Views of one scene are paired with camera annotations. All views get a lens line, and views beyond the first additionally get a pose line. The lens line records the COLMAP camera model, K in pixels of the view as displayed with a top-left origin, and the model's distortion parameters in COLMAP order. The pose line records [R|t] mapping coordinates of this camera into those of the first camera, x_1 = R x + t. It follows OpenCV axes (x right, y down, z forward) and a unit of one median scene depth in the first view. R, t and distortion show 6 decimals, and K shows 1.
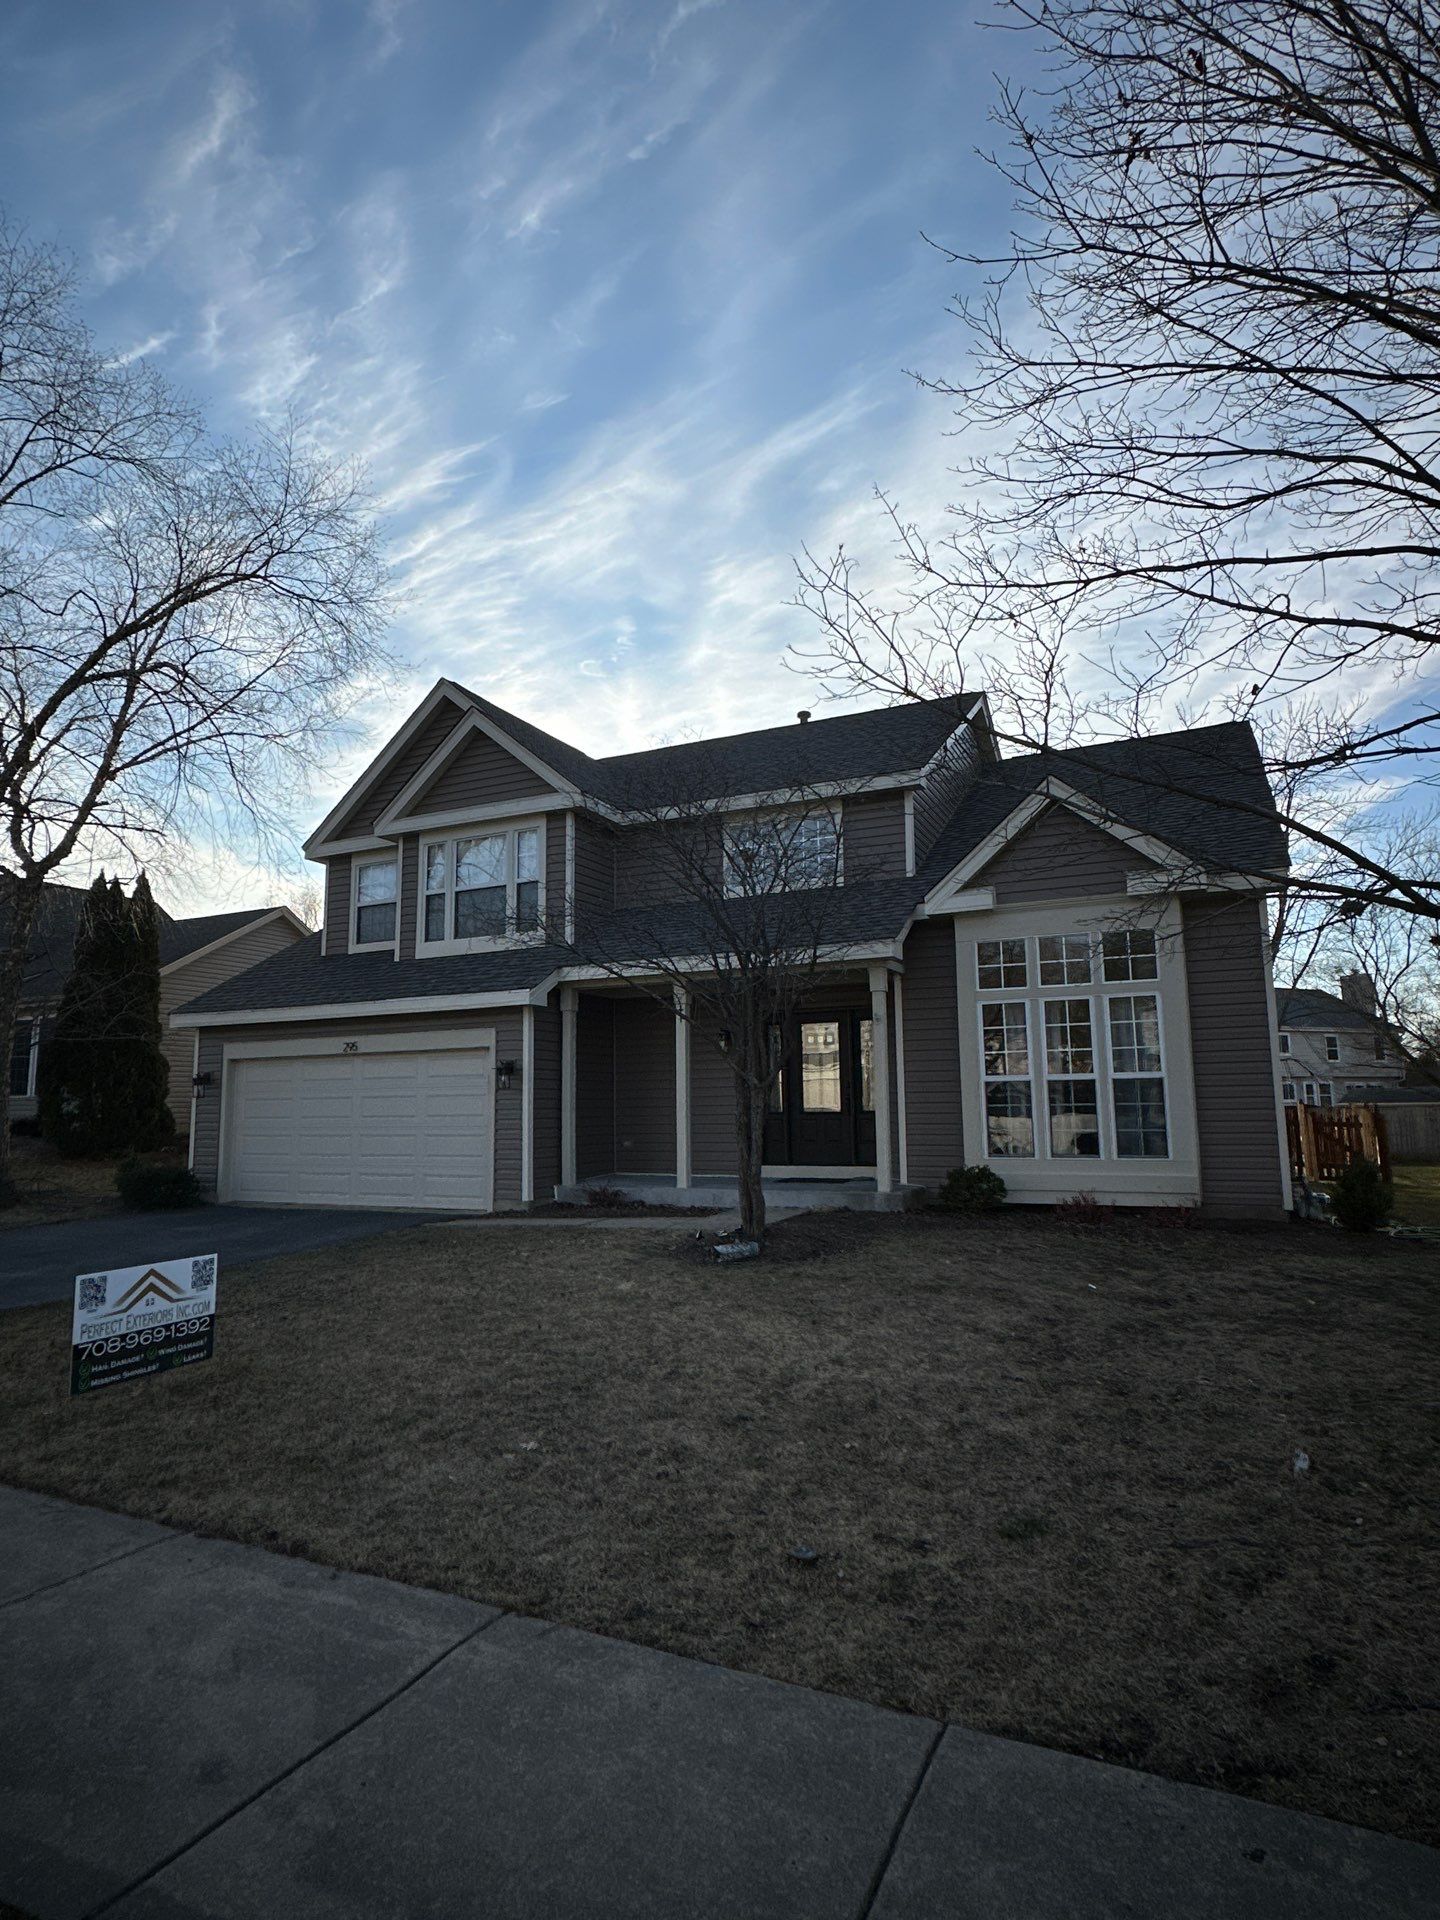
lens RADIAL K [[1042.4, 0, 718.3], [0, 1042.4, 967.7], [0, 0, 1]] dist [0.015642, -0.003220]
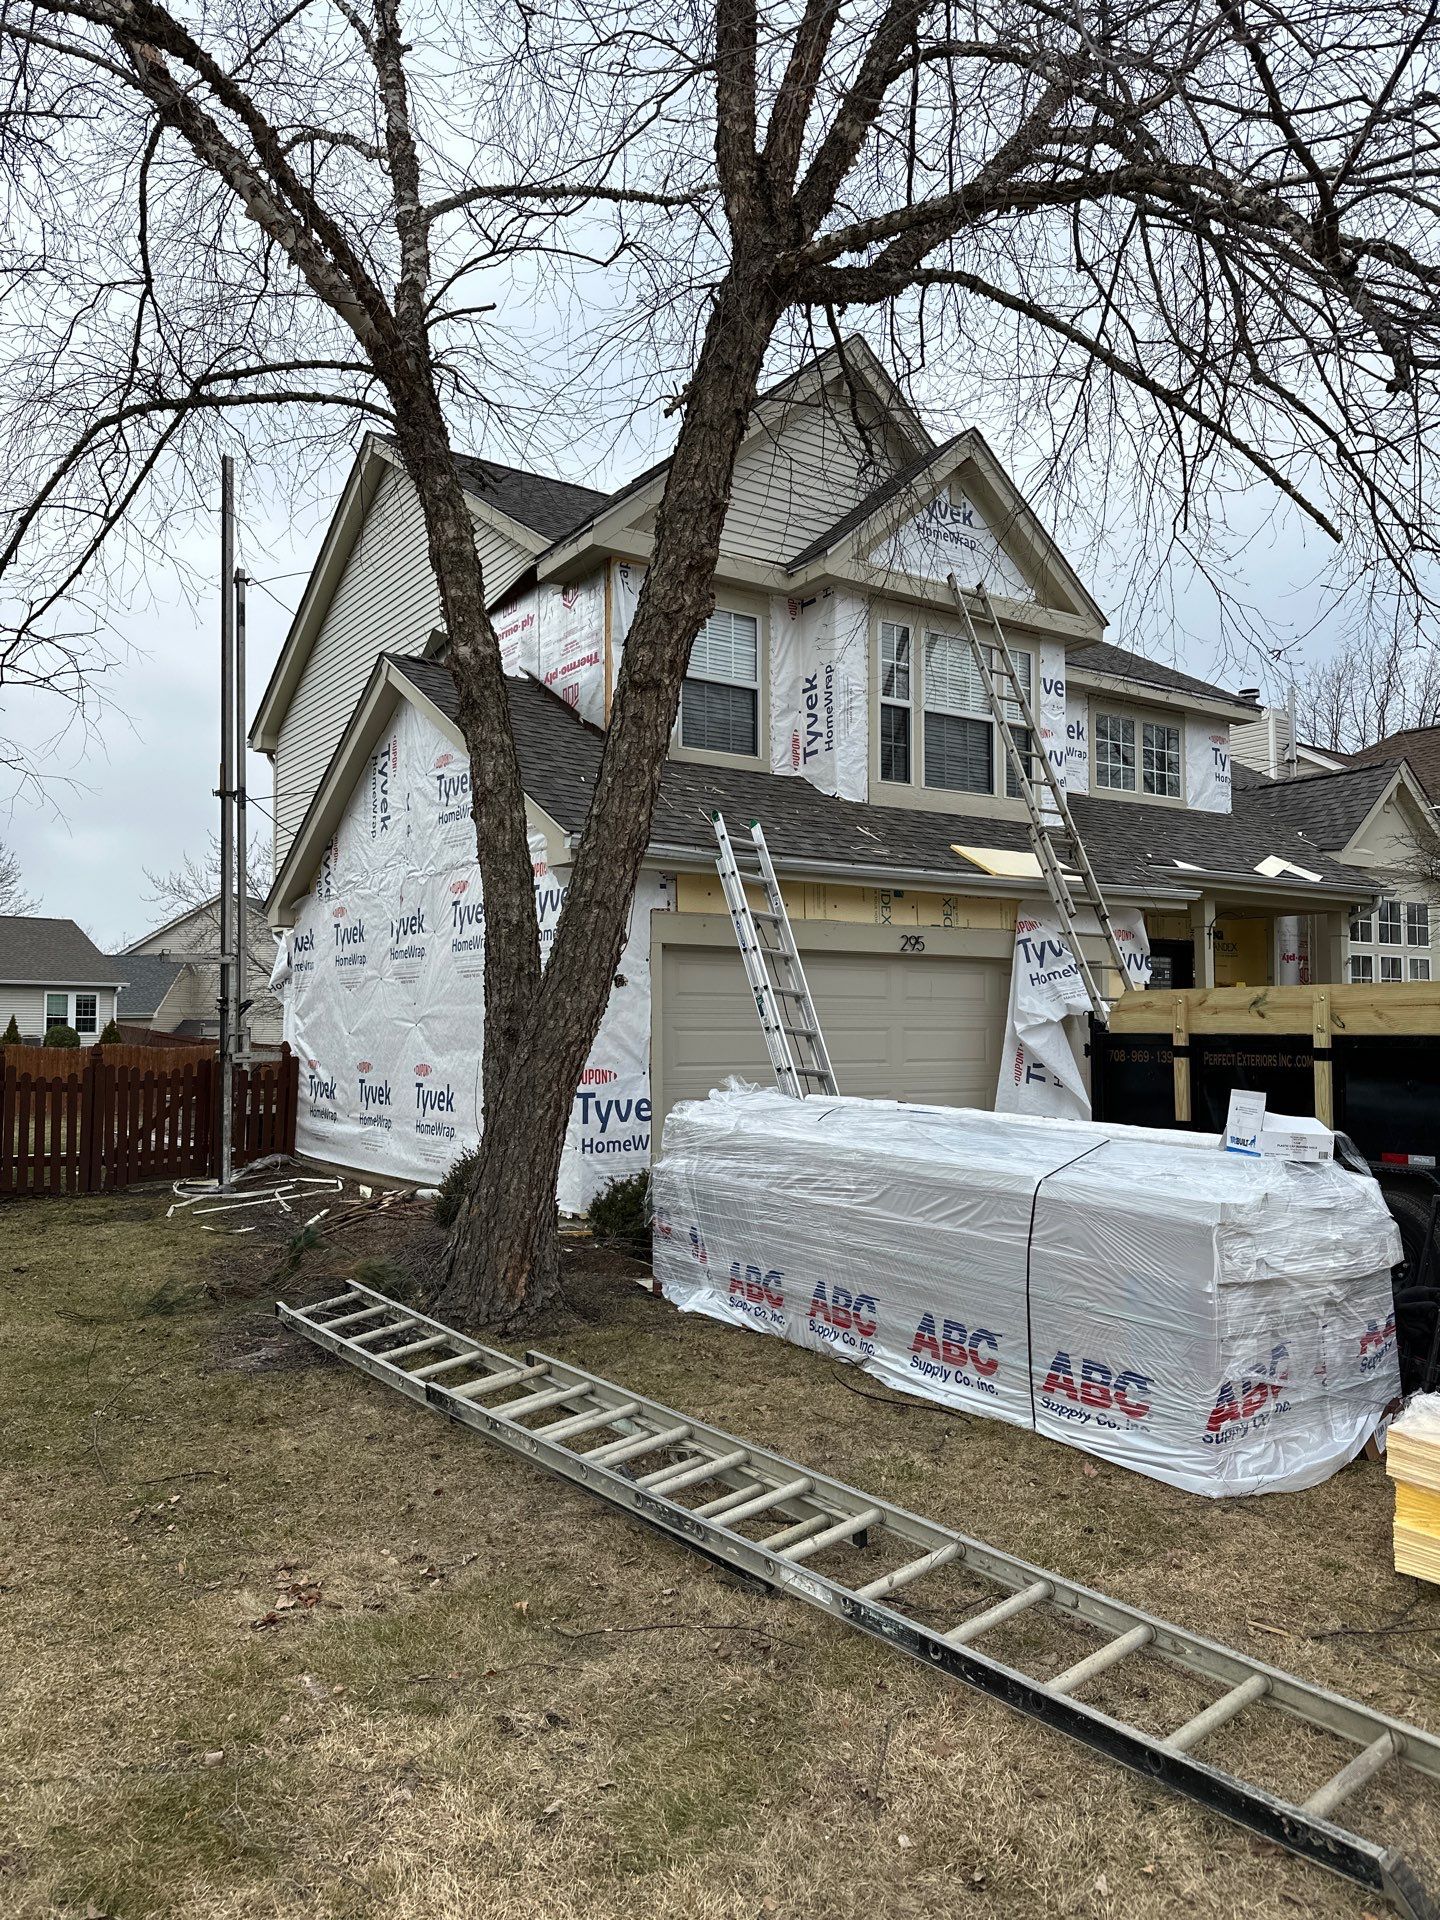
lens RADIAL K [[1346.8, 0, 719.2], [0, 1346.8, 969.9], [0, 0, 1]] dist [0.199985, -0.344604]
pose [[0.491450, 0.057440, 0.869010, -1.185118], [-0.114664, 0.993404, -0.000816, 0.114989], [-0.863324, -0.099243, 0.494795, 0.786810]]
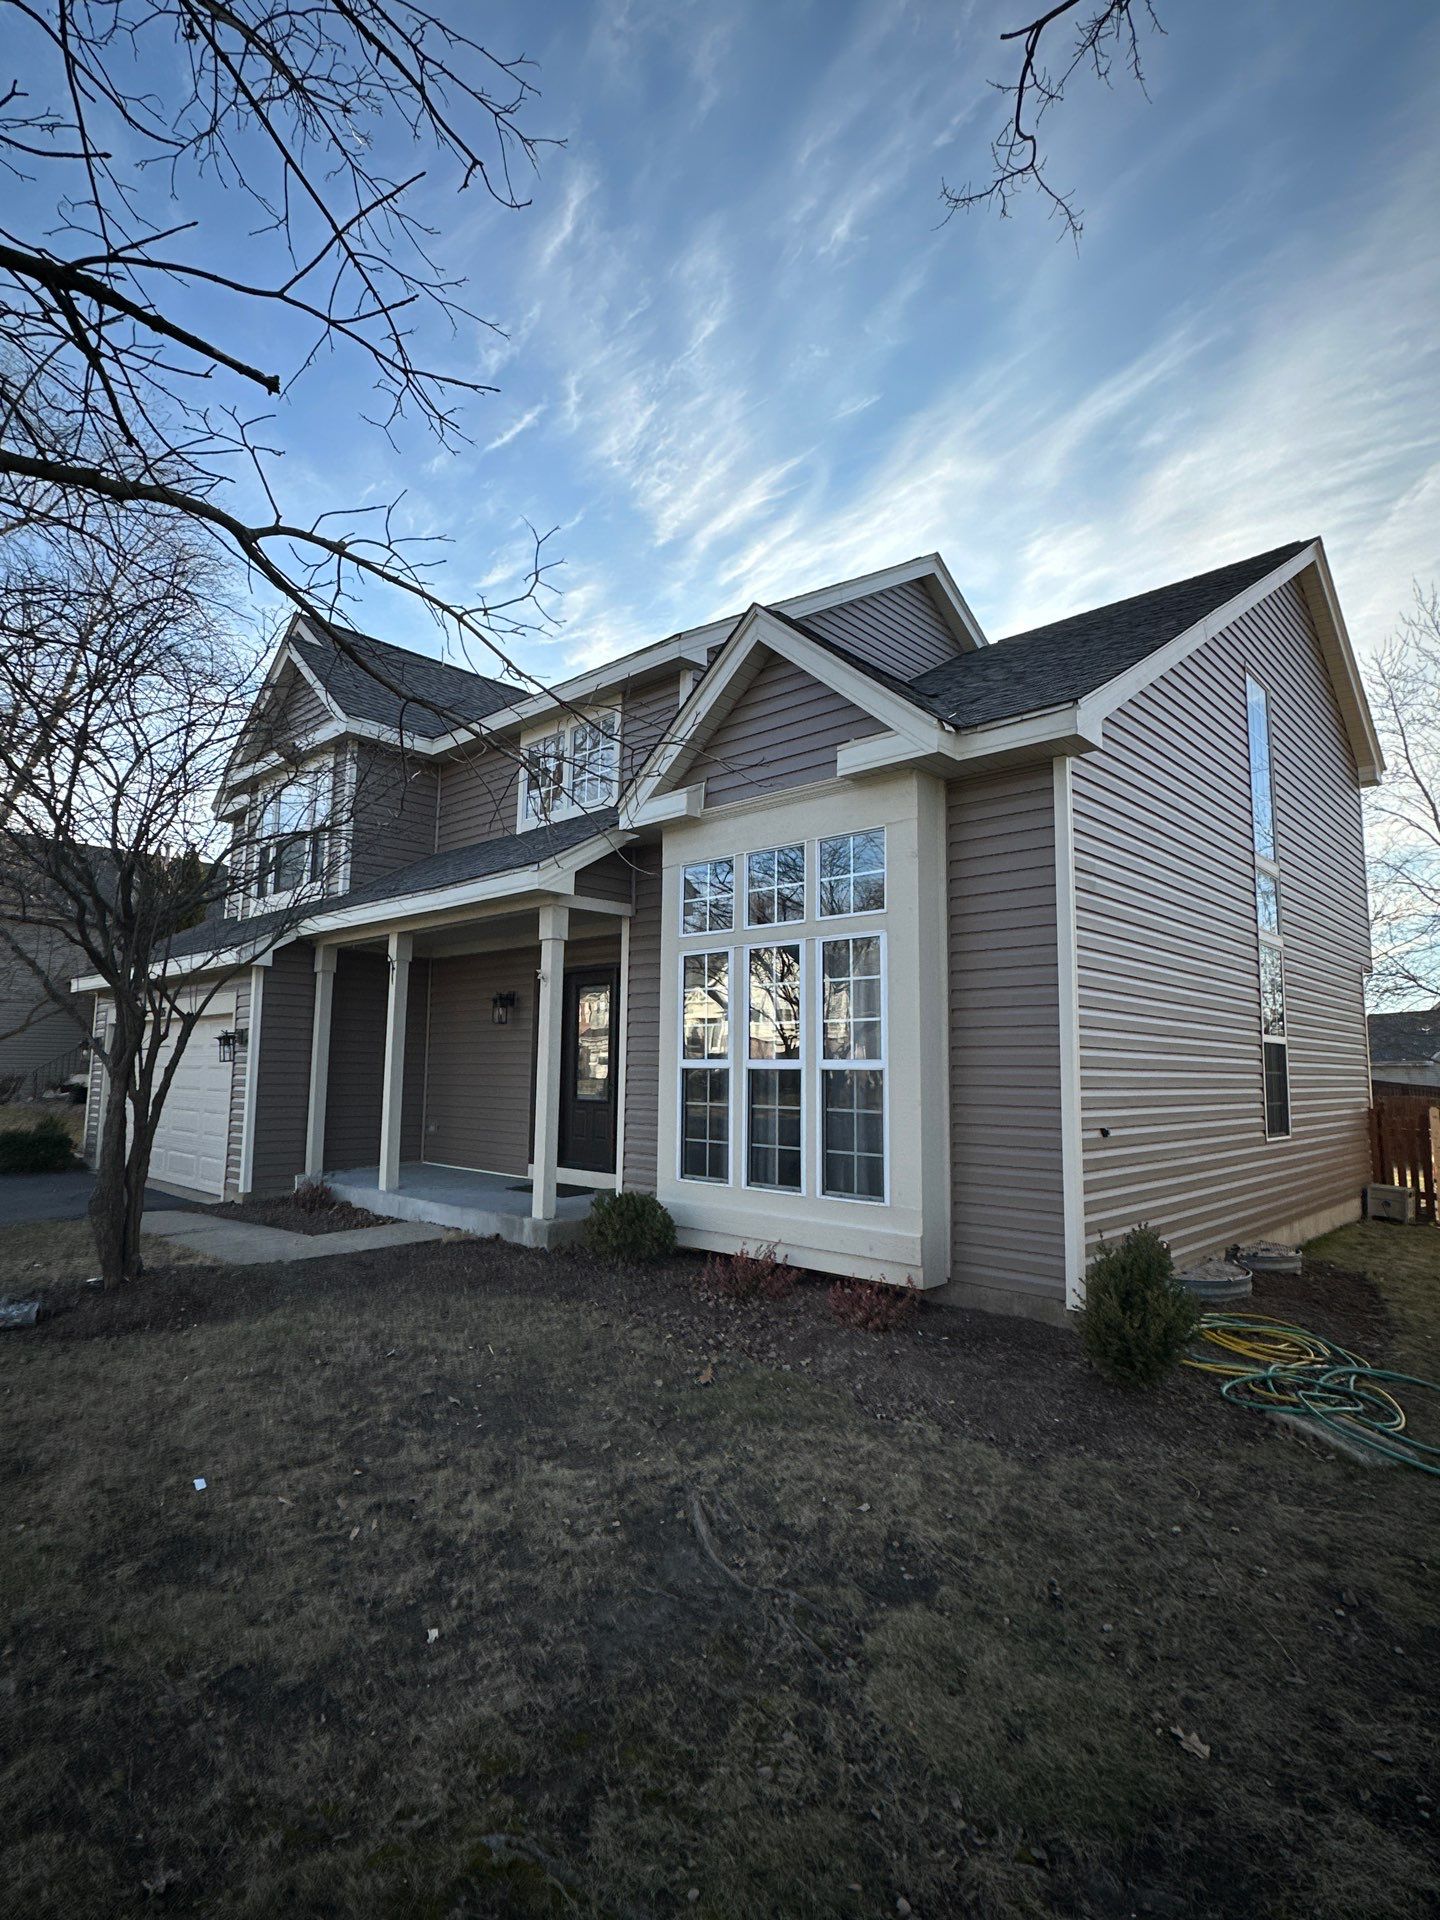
lens RADIAL K [[981.0, 0, 718.9], [0, 981.0, 969.9], [0, 0, 1]] dist [0.014390, -0.000555]
pose [[0.952512, -0.004458, -0.304470, 0.433379], [0.012210, 0.999648, 0.023564, 0.027266], [0.304257, -0.026162, 0.952231, 0.359291]]
